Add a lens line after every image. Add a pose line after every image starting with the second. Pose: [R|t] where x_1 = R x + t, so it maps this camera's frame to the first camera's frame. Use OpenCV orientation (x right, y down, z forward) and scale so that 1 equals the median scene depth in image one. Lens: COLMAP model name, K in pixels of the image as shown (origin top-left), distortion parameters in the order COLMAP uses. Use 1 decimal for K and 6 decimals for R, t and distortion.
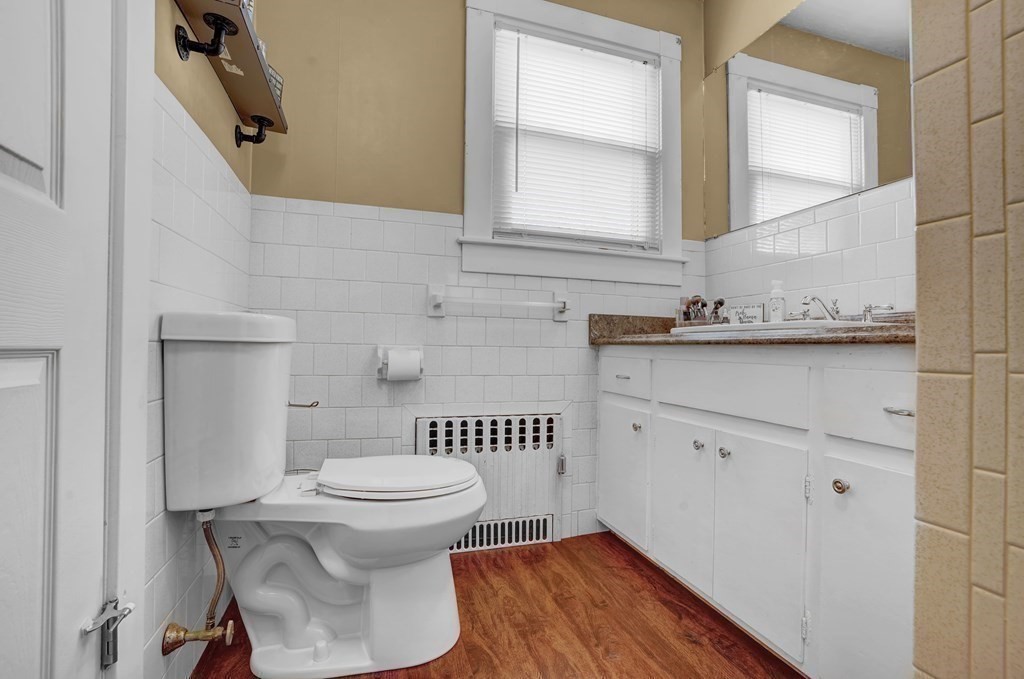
lens RADIAL K [[486.2, 0, 512.0], [0, 486.2, 339.5], [0, 0, 1]] dist [-0.069520, 0.028865]
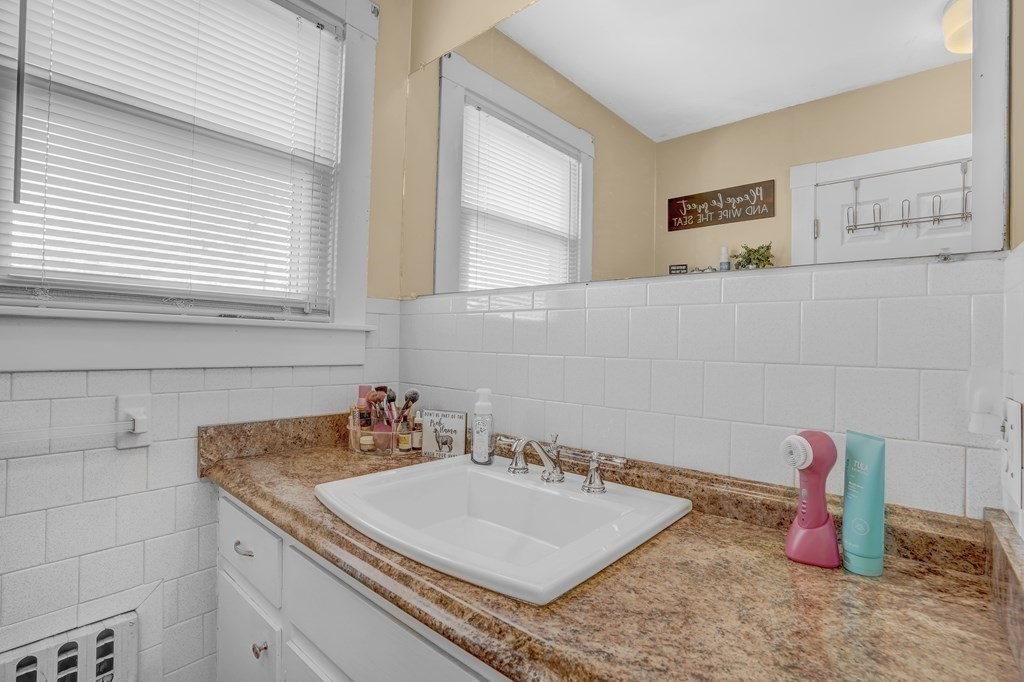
lens RADIAL K [[486.2, 0, 512.0], [0, 486.2, 341.0], [0, 0, 1]] dist [-0.069520, 0.028865]
pose [[0.859551, 0.011967, 0.510910, 0.184772], [-0.023671, 0.999585, 0.016410, -0.168551], [-0.510501, -0.026199, 0.859478, 0.299236]]
